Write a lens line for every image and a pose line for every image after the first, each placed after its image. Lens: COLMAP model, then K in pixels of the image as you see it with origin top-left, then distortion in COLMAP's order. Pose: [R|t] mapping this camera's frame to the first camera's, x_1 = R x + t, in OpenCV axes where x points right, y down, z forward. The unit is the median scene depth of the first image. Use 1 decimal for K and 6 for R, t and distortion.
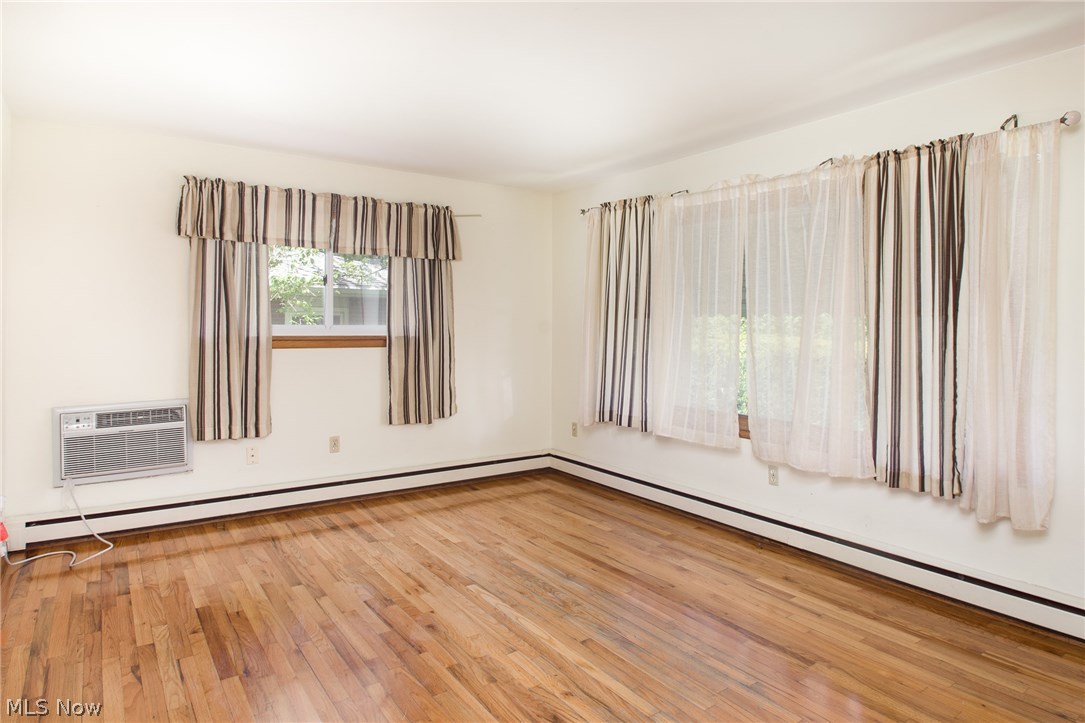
lens RADIAL K [[669.0, 0, 545.9], [0, 669.0, 325.0], [0, 0, 1]] dist [-0.017756, -0.004704]
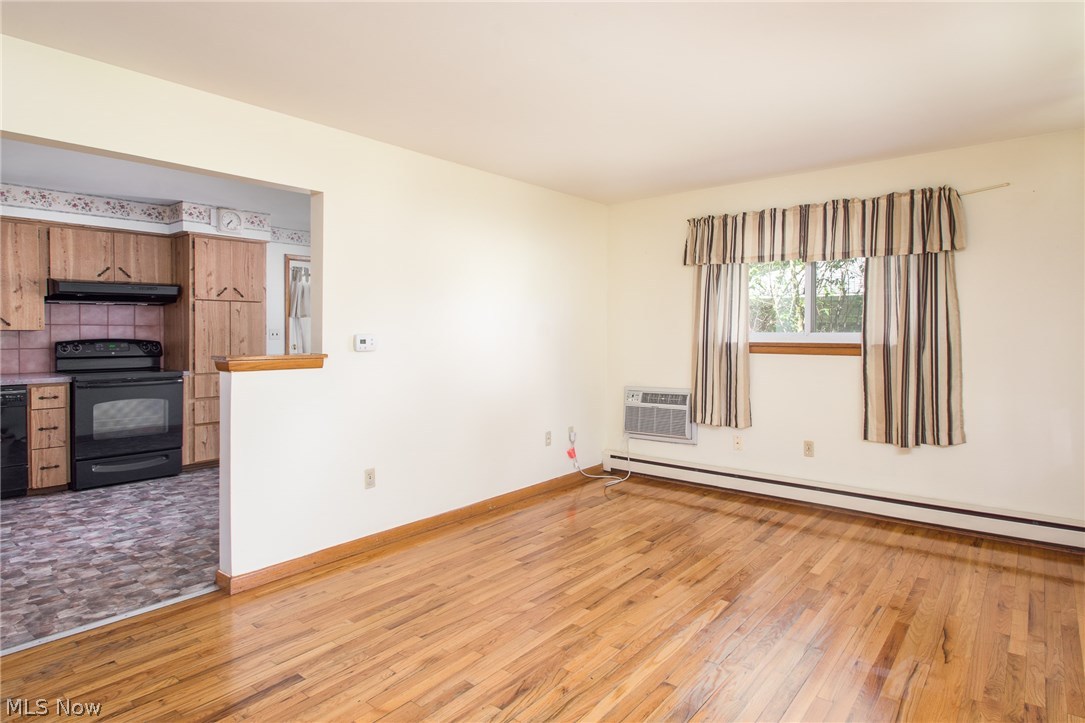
lens RADIAL K [[582.3, 0, 527.3], [0, 582.3, 336.4], [0, 0, 1]] dist [0.000305, -0.008215]
pose [[0.252129, 0.003601, -0.967687, 0.473774], [0.002931, 0.999986, 0.004485, 0.000954], [0.967689, -0.003967, 0.252115, 0.383153]]
